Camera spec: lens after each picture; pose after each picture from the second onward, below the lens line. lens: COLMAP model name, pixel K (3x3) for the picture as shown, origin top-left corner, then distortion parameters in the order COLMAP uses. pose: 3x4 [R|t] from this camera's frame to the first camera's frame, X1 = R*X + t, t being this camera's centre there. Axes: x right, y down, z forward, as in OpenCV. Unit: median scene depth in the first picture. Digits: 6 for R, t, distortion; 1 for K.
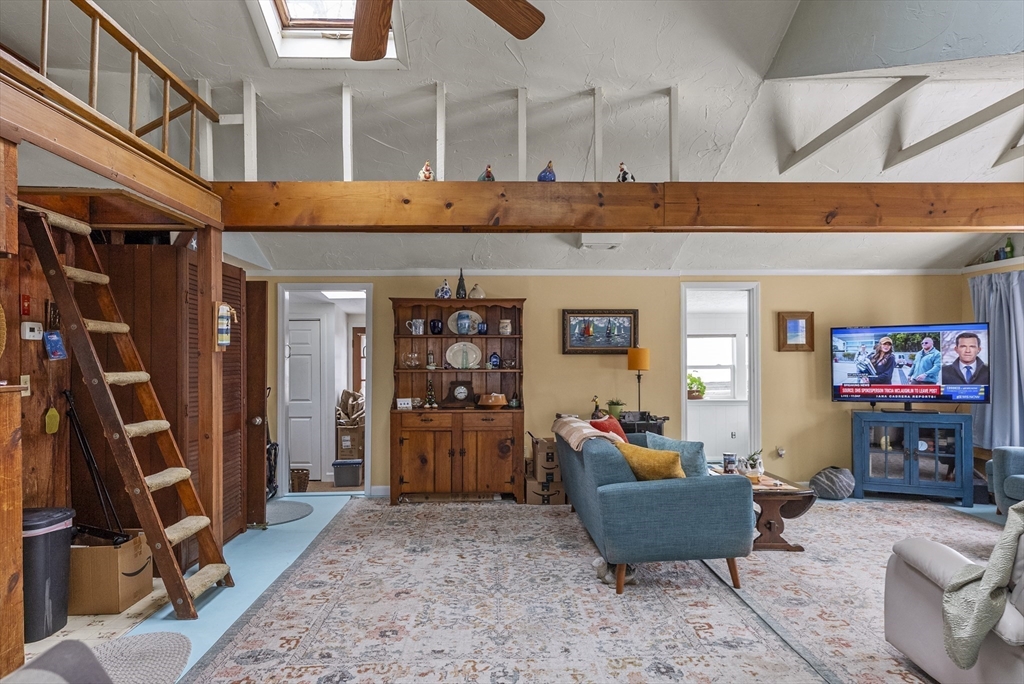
lens RADIAL K [[619.6, 0, 503.1], [0, 619.6, 361.5], [0, 0, 1]] dist [-0.000755, 0.000954]
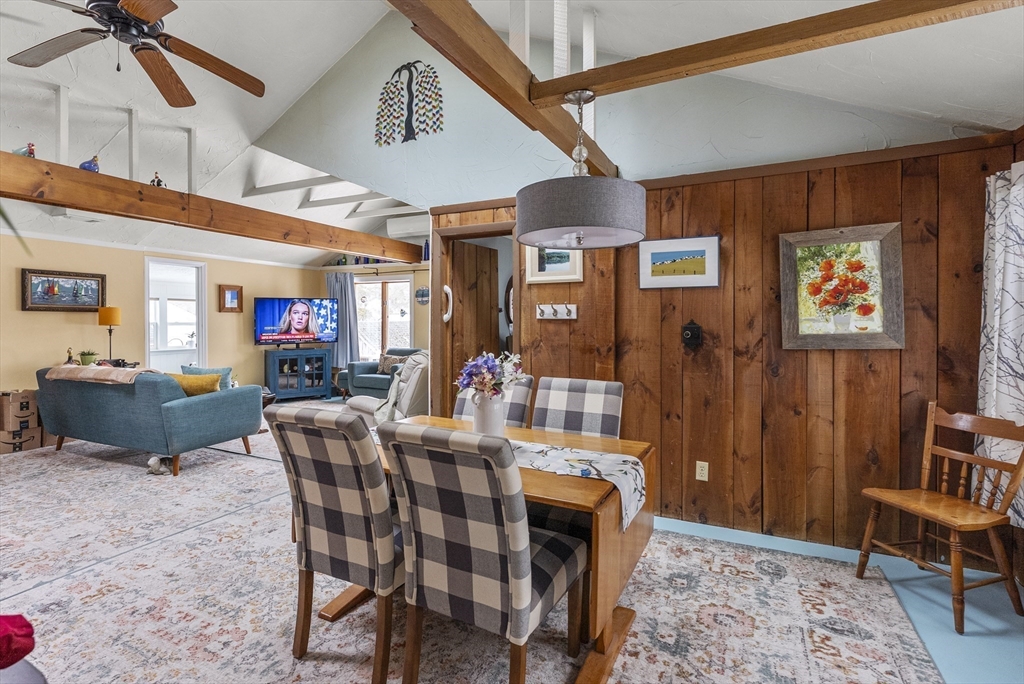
lens RADIAL K [[501.3, 0, 509.9], [0, 501.3, 323.2], [0, 0, 1]] dist [-0.000064, -0.000281]
pose [[0.453916, 0.000412, 0.891044, -0.341413], [-0.000648, 1.000000, -0.000133, 0.010886], [-0.891044, -0.000517, 0.453917, -0.157103]]
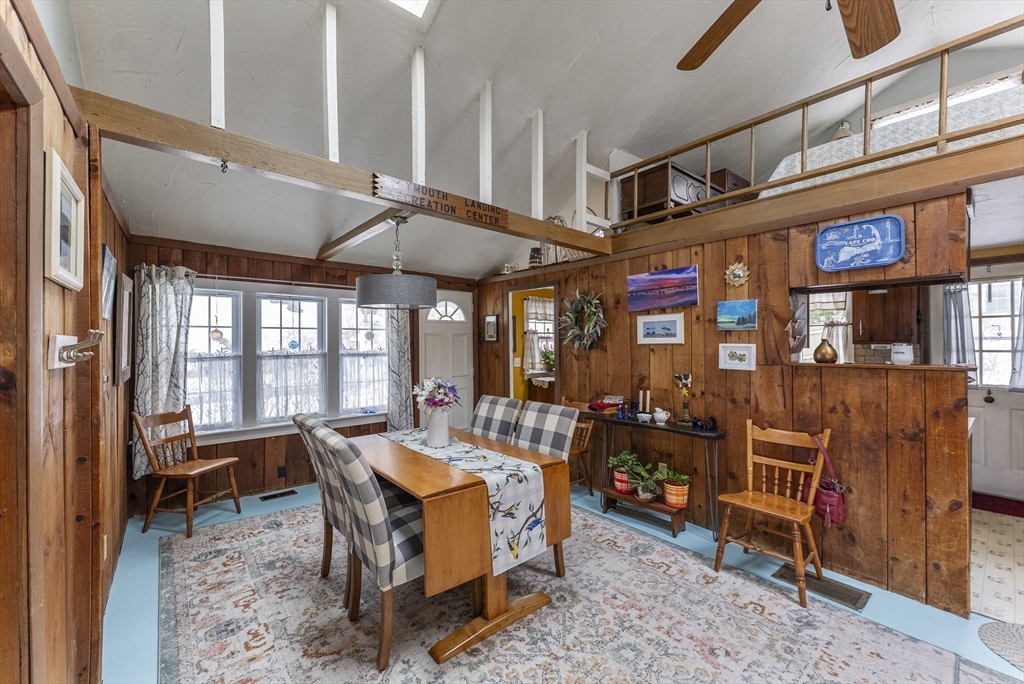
lens RADIAL K [[402.4, 0, 508.5], [0, 402.4, 341.6], [0, 0, 1]] dist [0.001678, 0.000048]
pose [[-0.778571, 0.004830, -0.627538, 0.248235], [0.004650, 0.999987, 0.001928, -0.010706], [0.627539, -0.001417, -0.778584, 0.466423]]
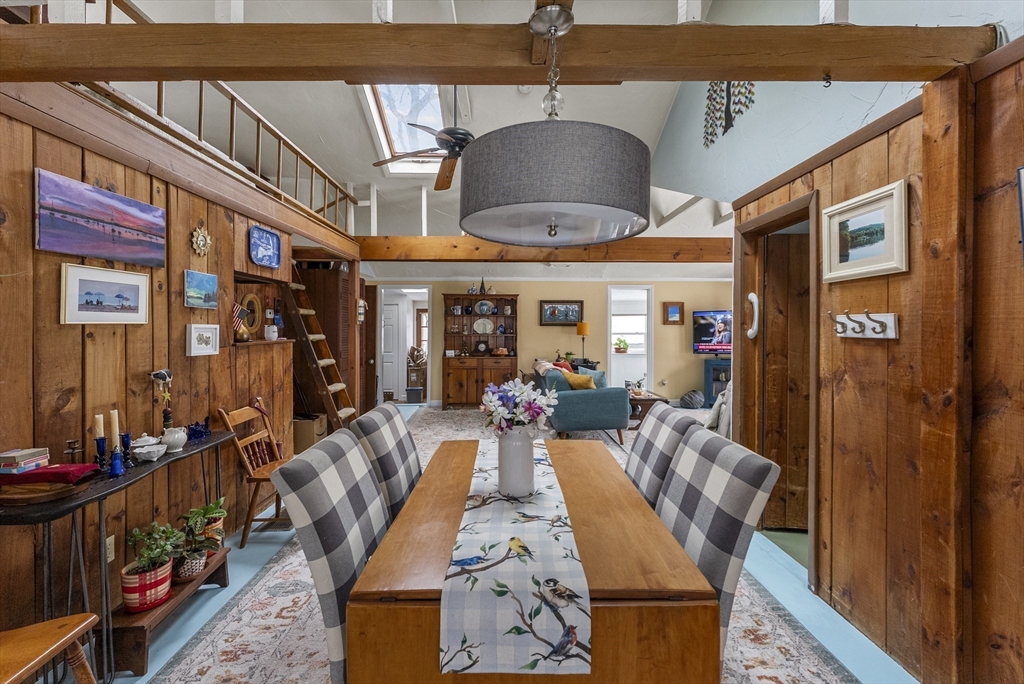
lens RADIAL K [[431.4, 0, 506.8], [0, 431.4, 330.5], [0, 0, 1]] dist [-0.003988, -0.000651]
pose [[0.999980, 0.004186, -0.004683, 0.009426], [-0.004177, 0.999989, 0.001928, -0.000778], [0.004691, -0.001908, 0.999987, -0.259364]]
